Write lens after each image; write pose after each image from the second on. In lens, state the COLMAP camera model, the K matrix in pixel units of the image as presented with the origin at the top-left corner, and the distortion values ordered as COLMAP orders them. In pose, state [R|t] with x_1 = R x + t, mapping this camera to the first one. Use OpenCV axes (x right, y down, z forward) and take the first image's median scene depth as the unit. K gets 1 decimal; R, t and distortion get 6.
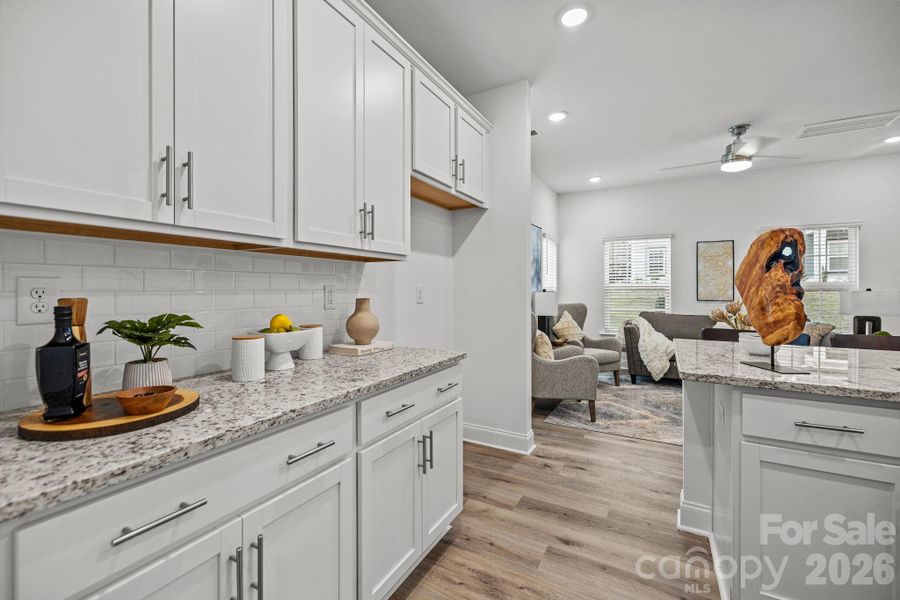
lens RADIAL K [[378.6, 0, 450.5], [0, 378.6, 291.2], [0, 0, 1]] dist [0.009155, -0.000288]
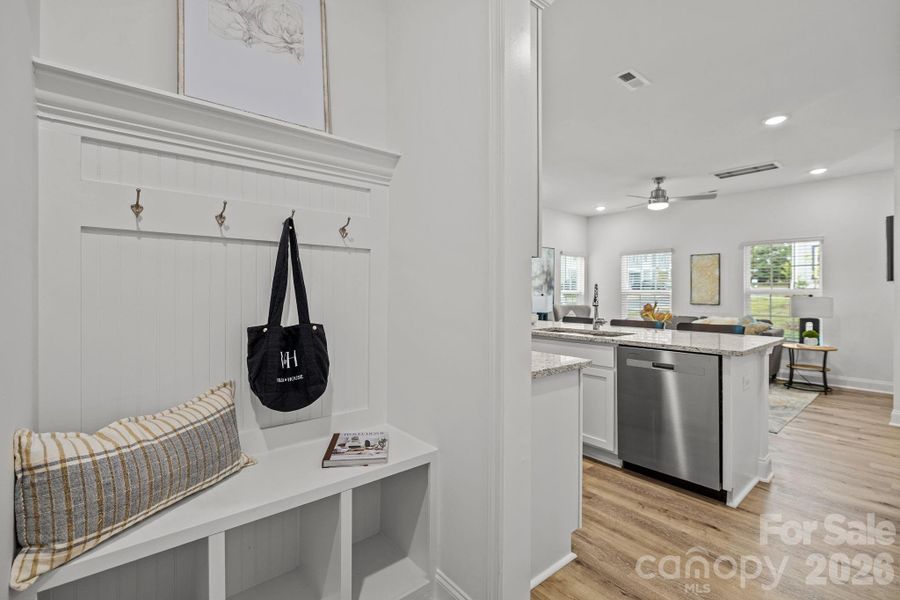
lens RADIAL K [[408.3, 0, 451.6], [0, 408.3, 294.1], [0, 0, 1]] dist [-0.004680, 0.000941]
pose [[0.932271, 0.003663, -0.361743, 0.592109], [-0.005503, 0.999977, -0.004058, 0.003320], [0.361720, 0.005774, 0.932269, -0.663633]]
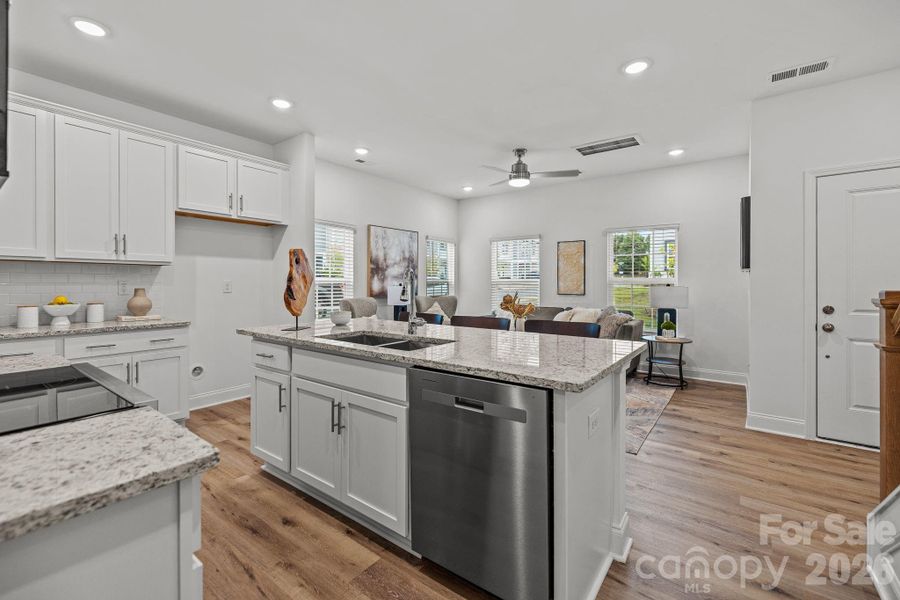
lens RADIAL K [[387.8, 0, 450.8], [0, 387.8, 287.3], [0, 0, 1]] dist [-0.002169, -0.000611]
pose [[0.989400, 0.003816, -0.145167, 0.722032], [-0.003408, 0.999990, 0.003060, 0.002322], [0.145177, -0.002532, 0.989402, -0.253981]]
